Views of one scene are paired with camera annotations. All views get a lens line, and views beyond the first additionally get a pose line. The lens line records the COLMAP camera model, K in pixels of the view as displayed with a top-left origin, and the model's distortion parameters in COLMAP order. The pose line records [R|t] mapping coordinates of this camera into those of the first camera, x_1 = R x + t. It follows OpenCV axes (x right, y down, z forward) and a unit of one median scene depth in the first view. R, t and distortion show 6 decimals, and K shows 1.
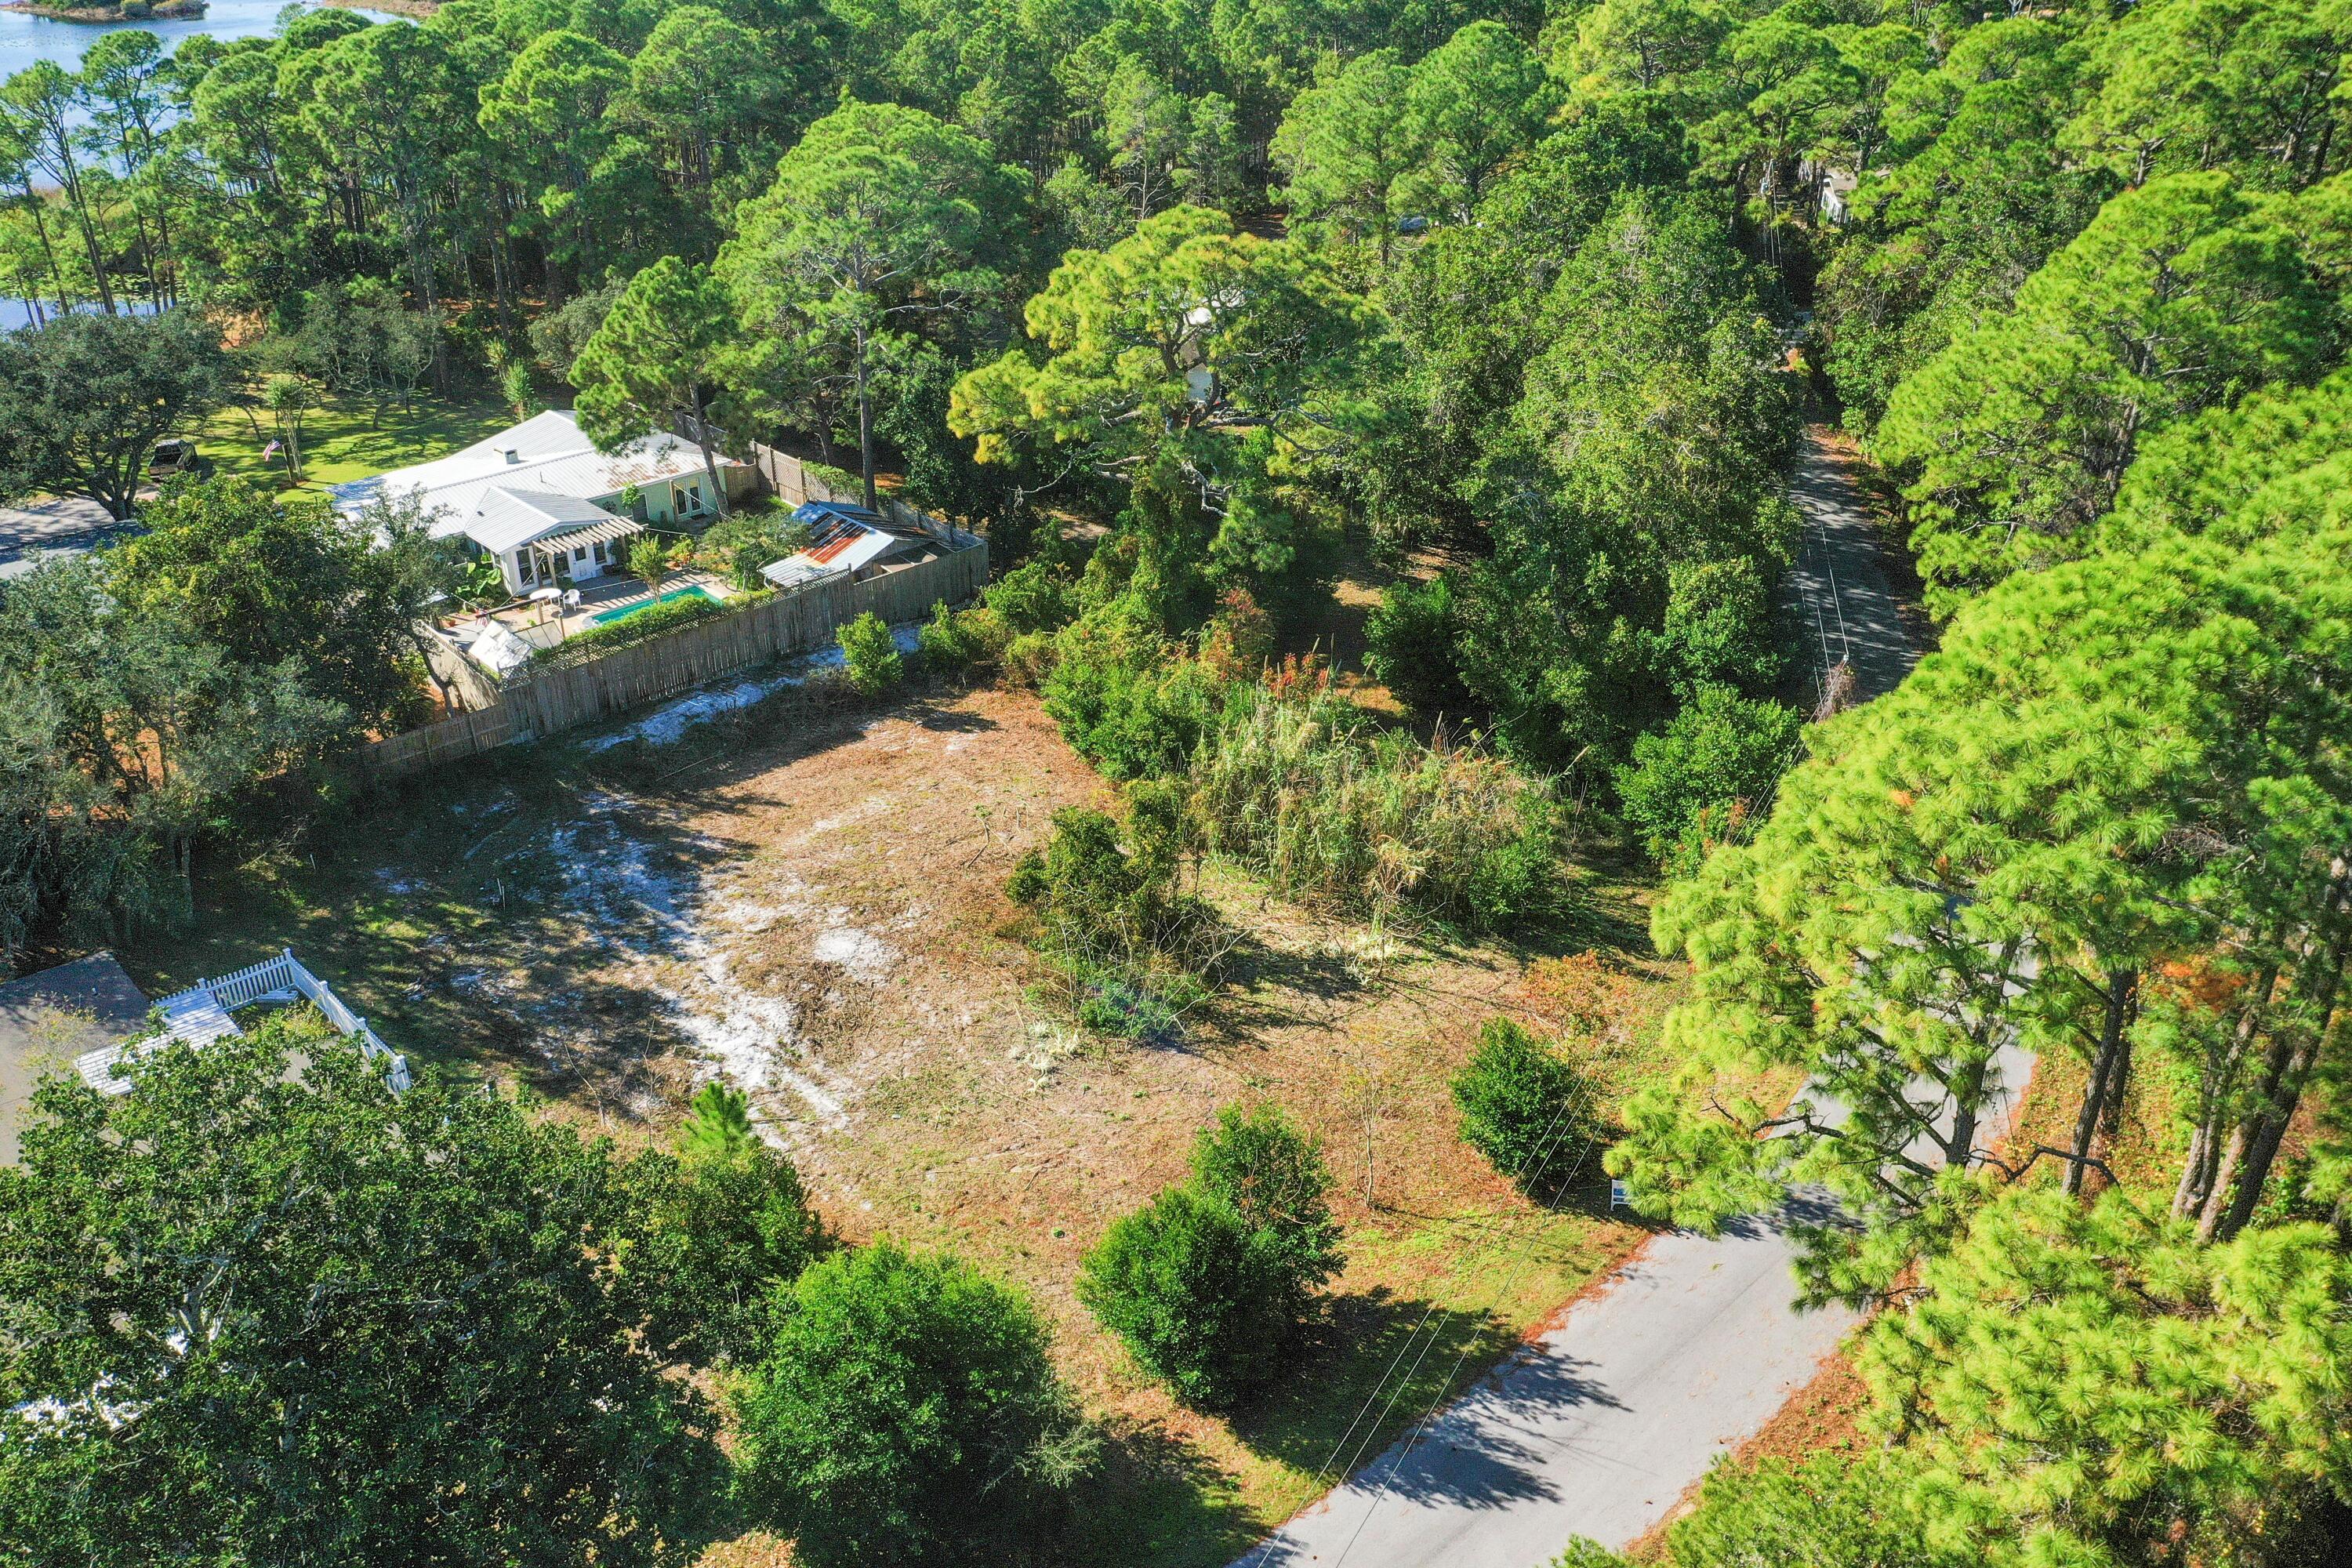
lens RADIAL K [[1854.0, 0, 1175.2], [0, 1854.0, 754.1], [0, 0, 1]] dist [-0.006975, -0.012812]
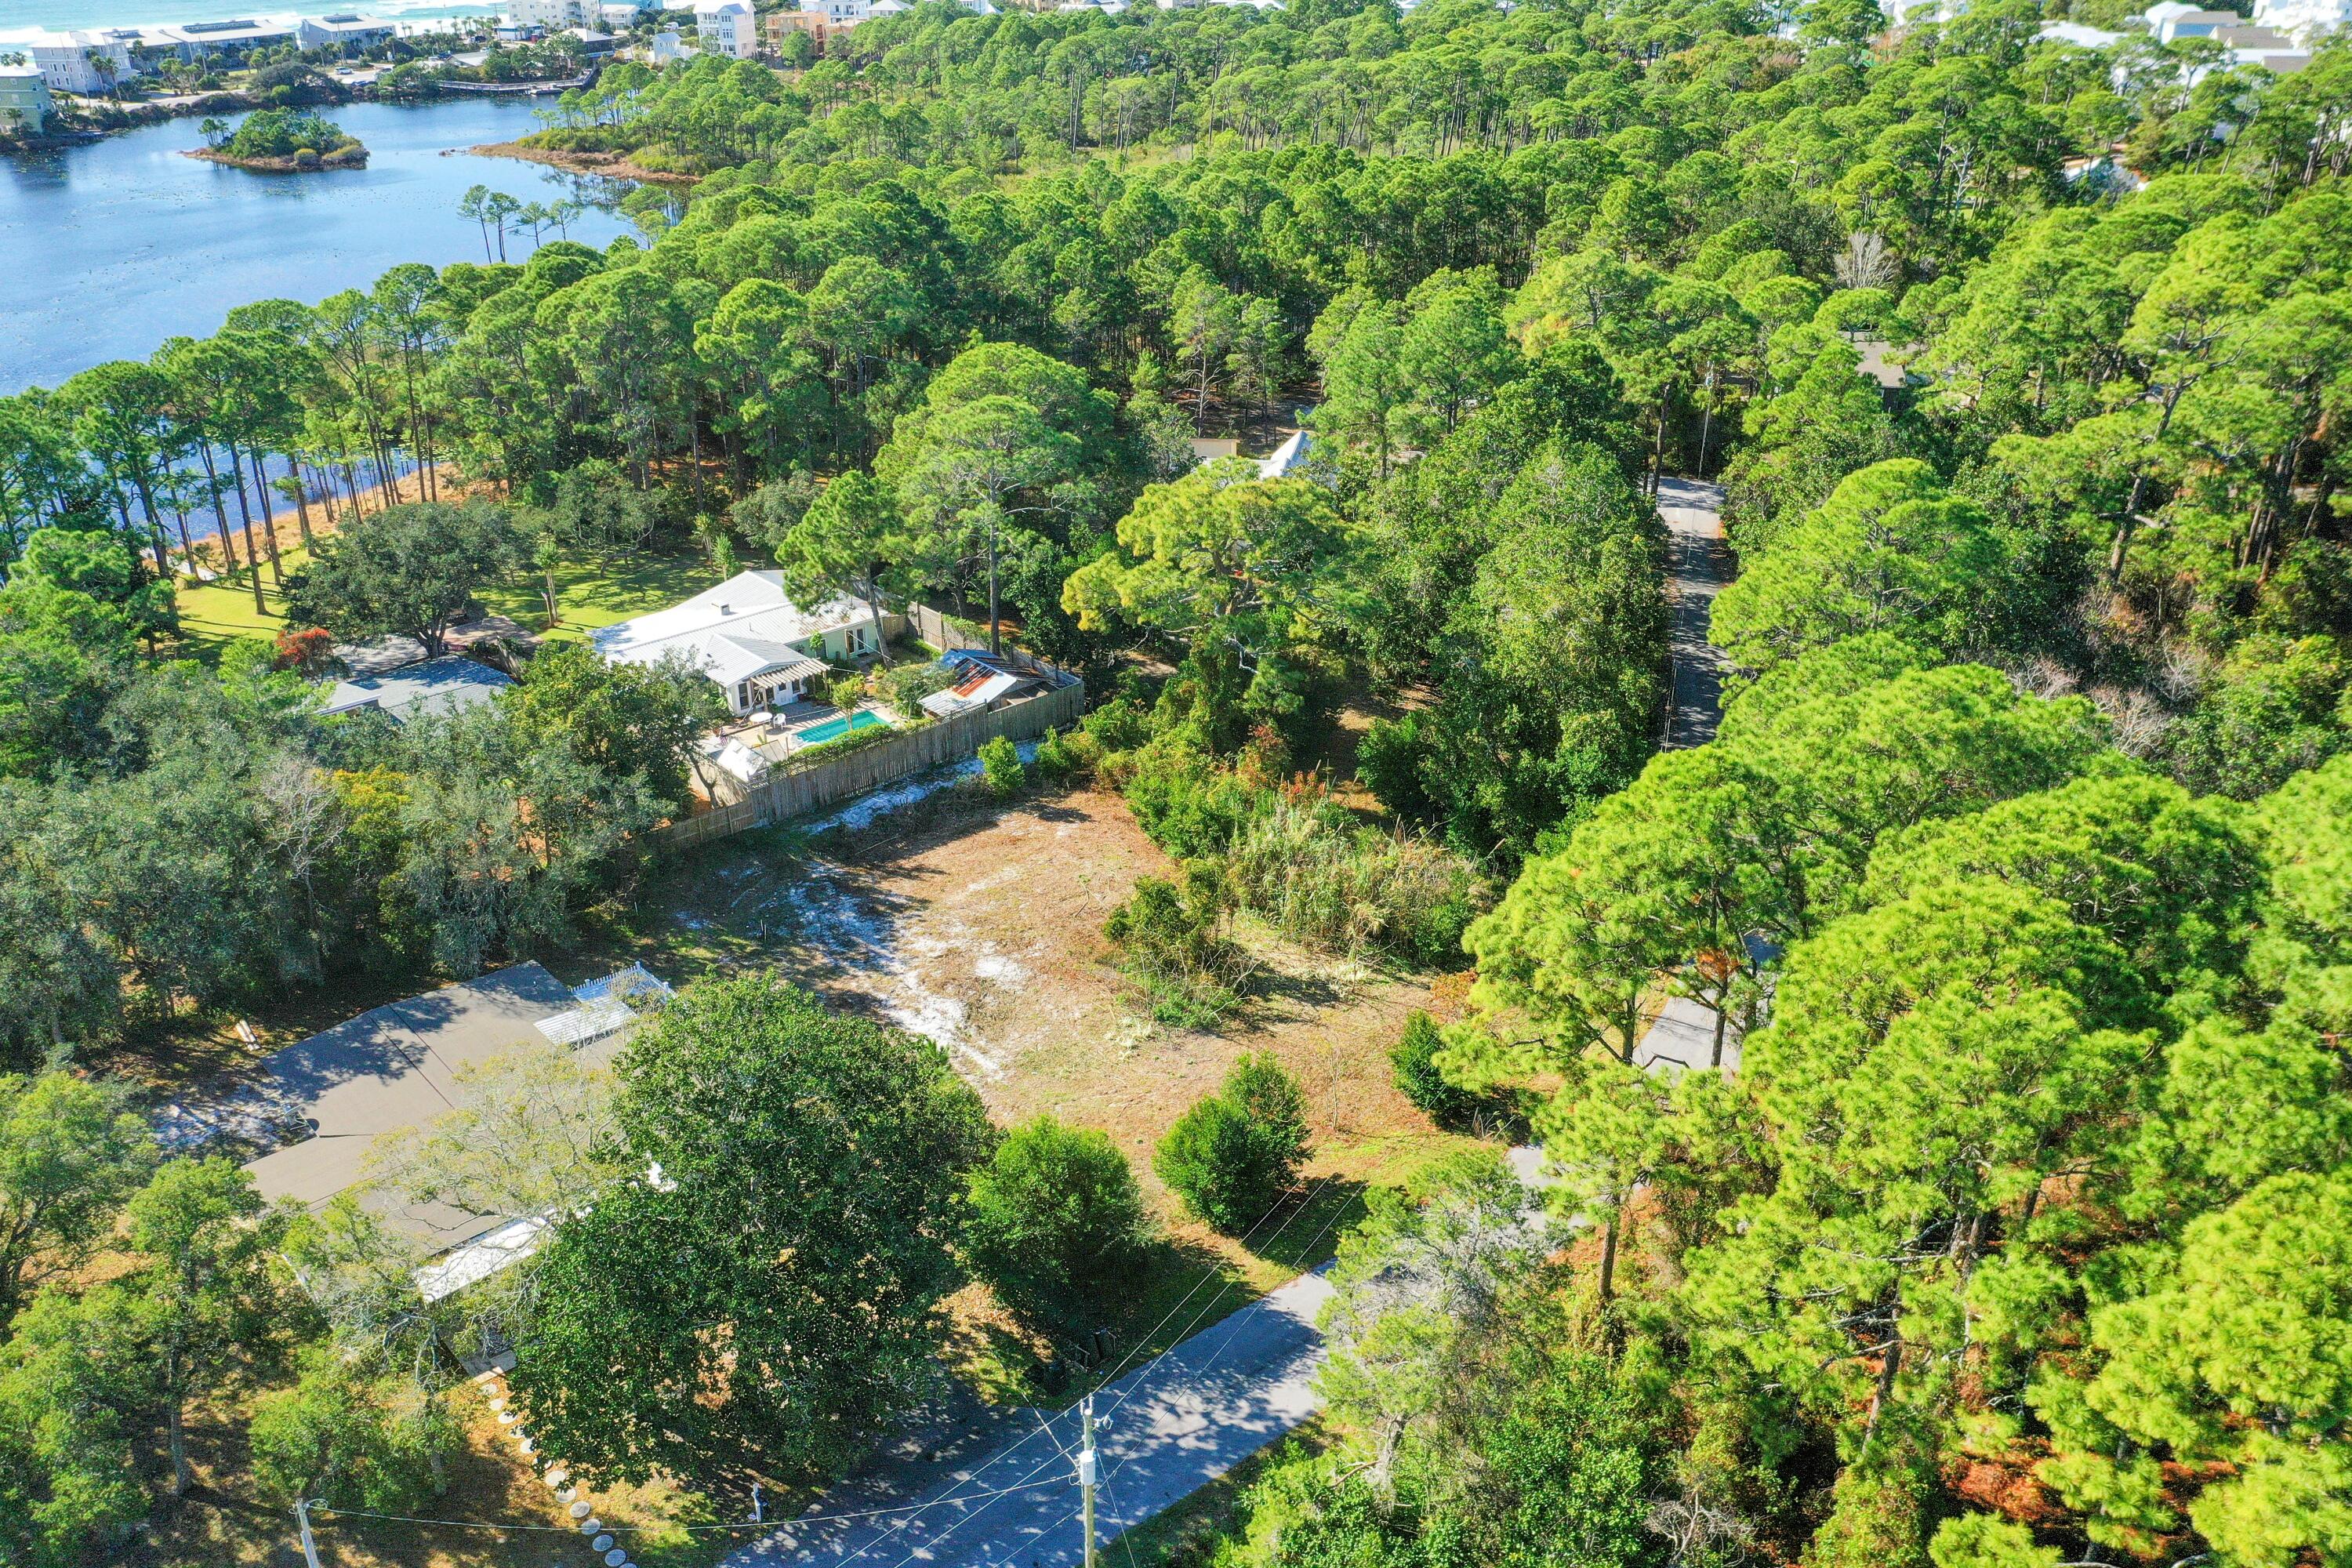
lens RADIAL K [[1854.0, 0, 1175.2], [0, 1854.0, 754.1], [0, 0, 1]] dist [-0.006975, -0.012812]
pose [[0.999471, 0.009928, -0.030982, 0.009657], [-0.011223, 0.999058, -0.041923, -0.005996], [0.030537, 0.042248, 0.998640, -0.411438]]
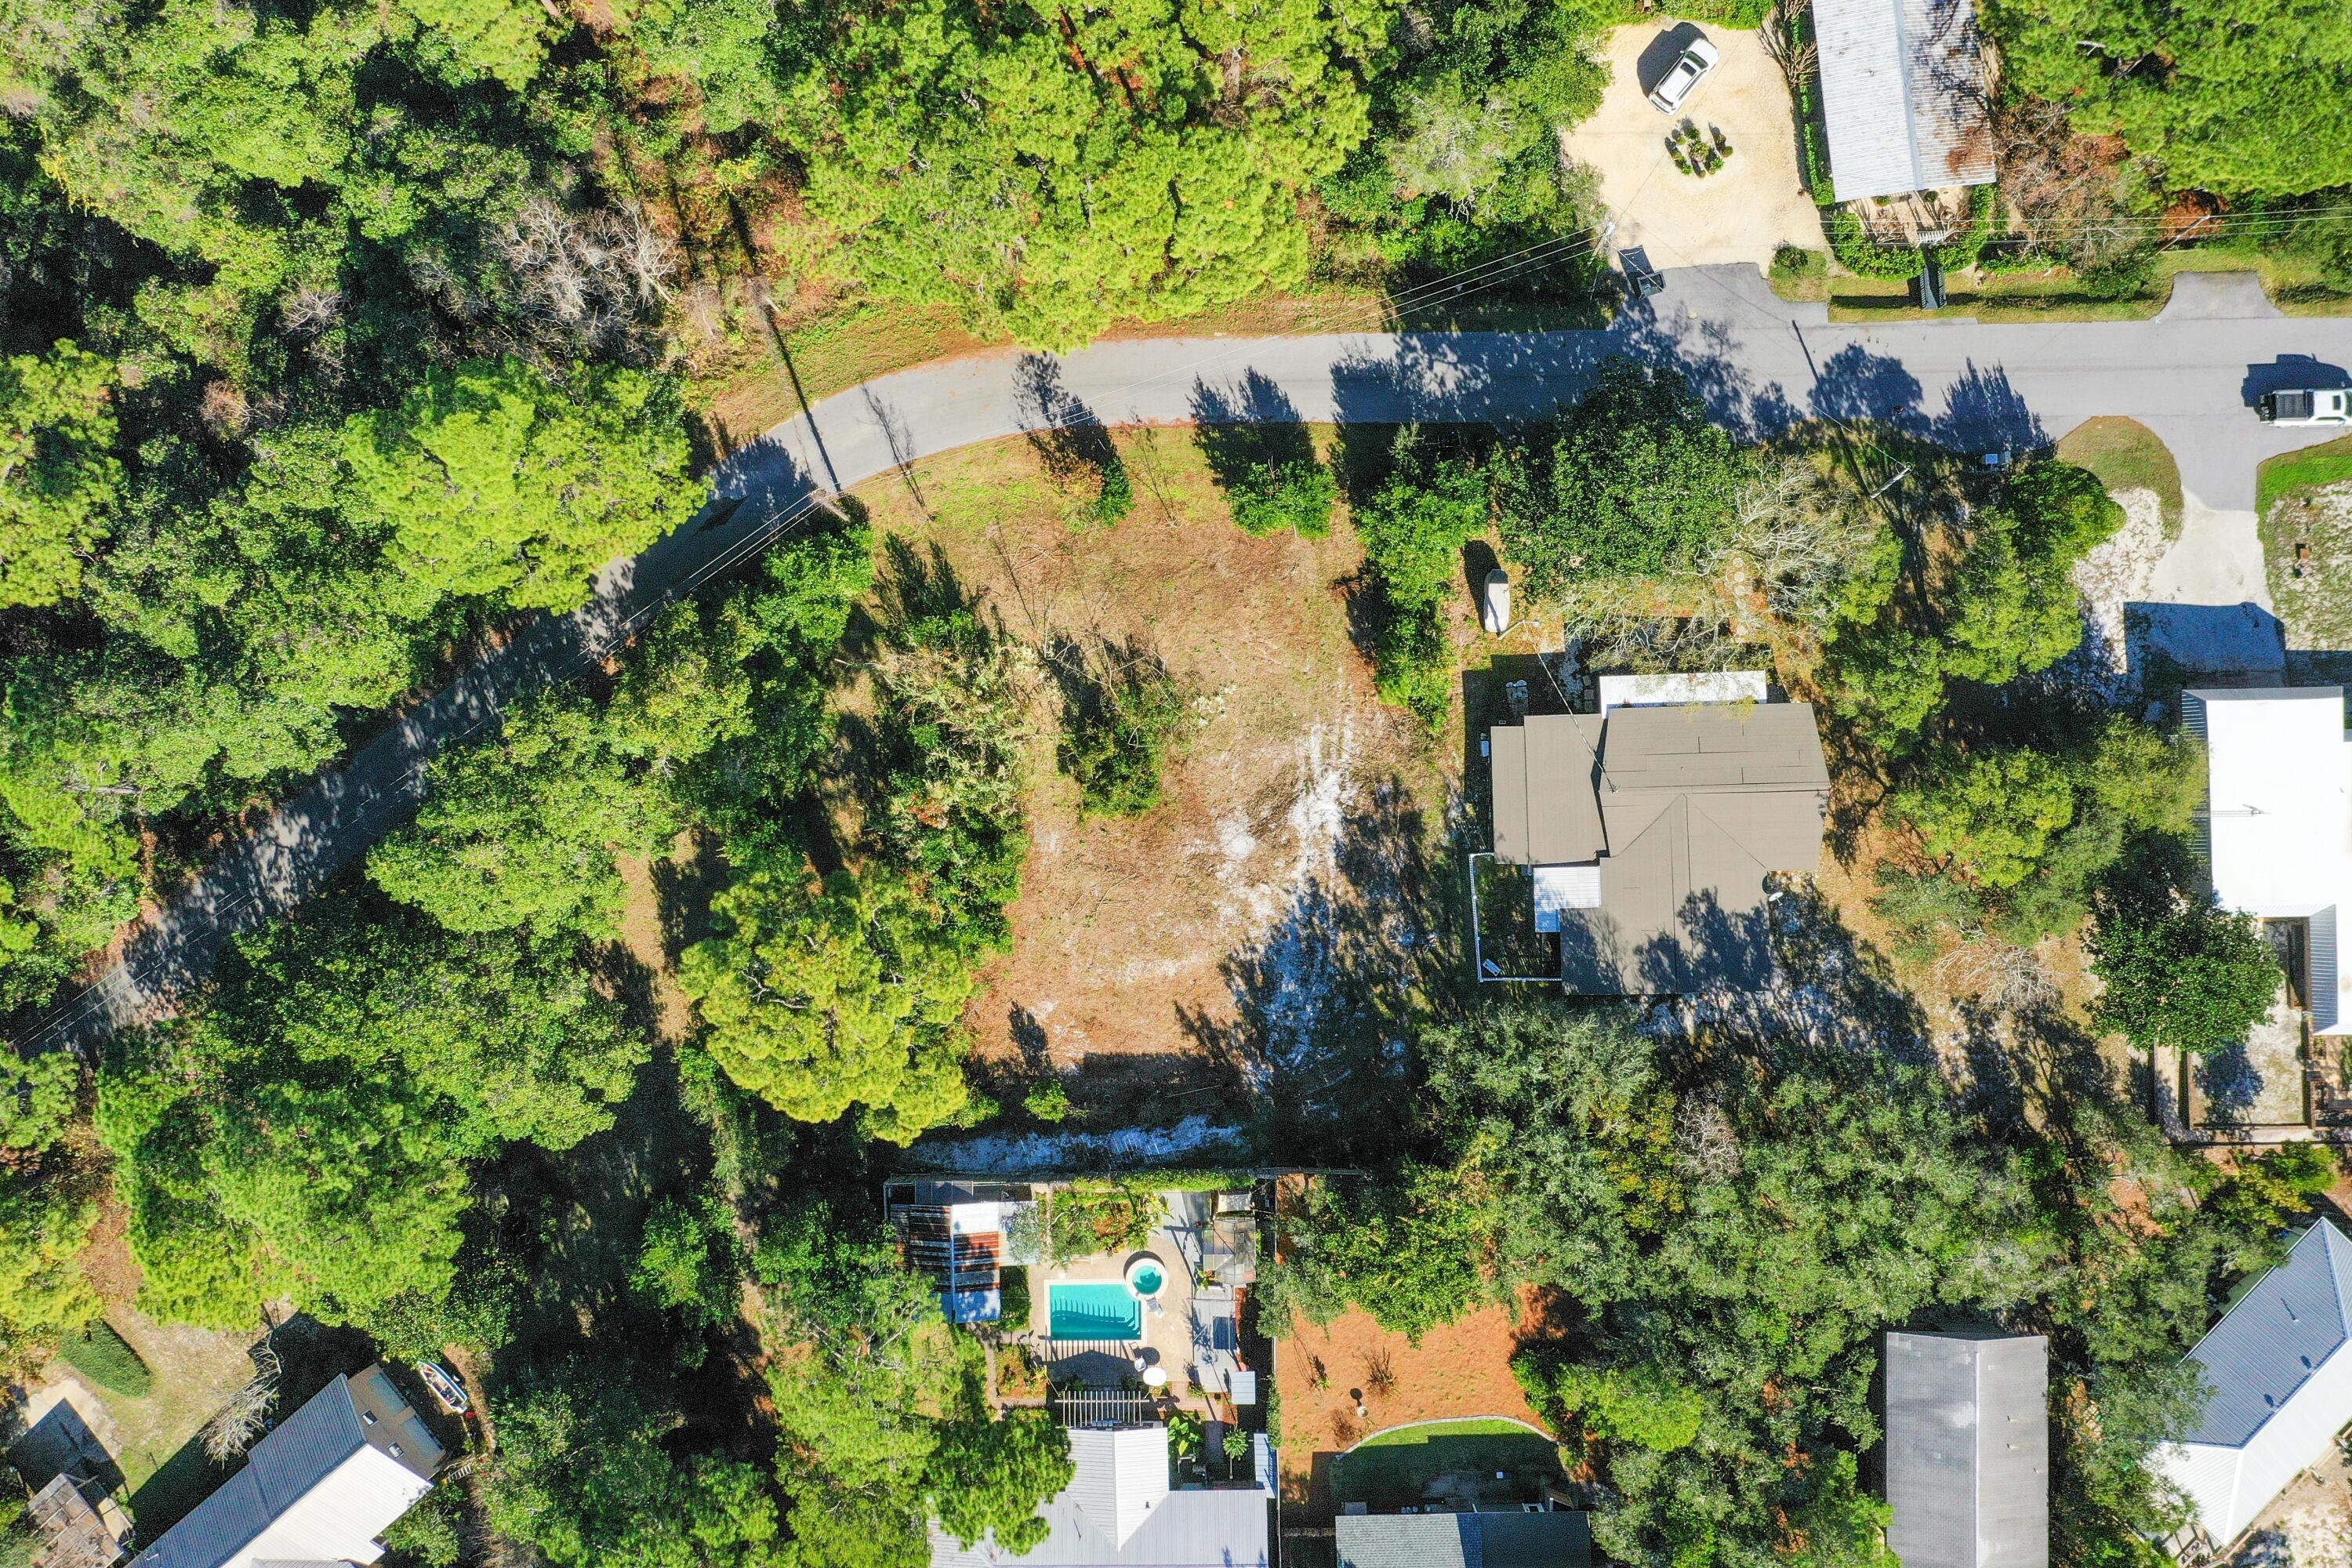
lens RADIAL K [[1854.0, 0, 1175.2], [0, 1854.0, 754.1], [0, 0, 1]] dist [-0.006975, -0.012812]
pose [[-0.739605, -0.669546, 0.068503, -0.165647], [0.362683, -0.310742, 0.878579, -1.280296], [-0.566962, 0.674646, 0.472659, 0.075071]]
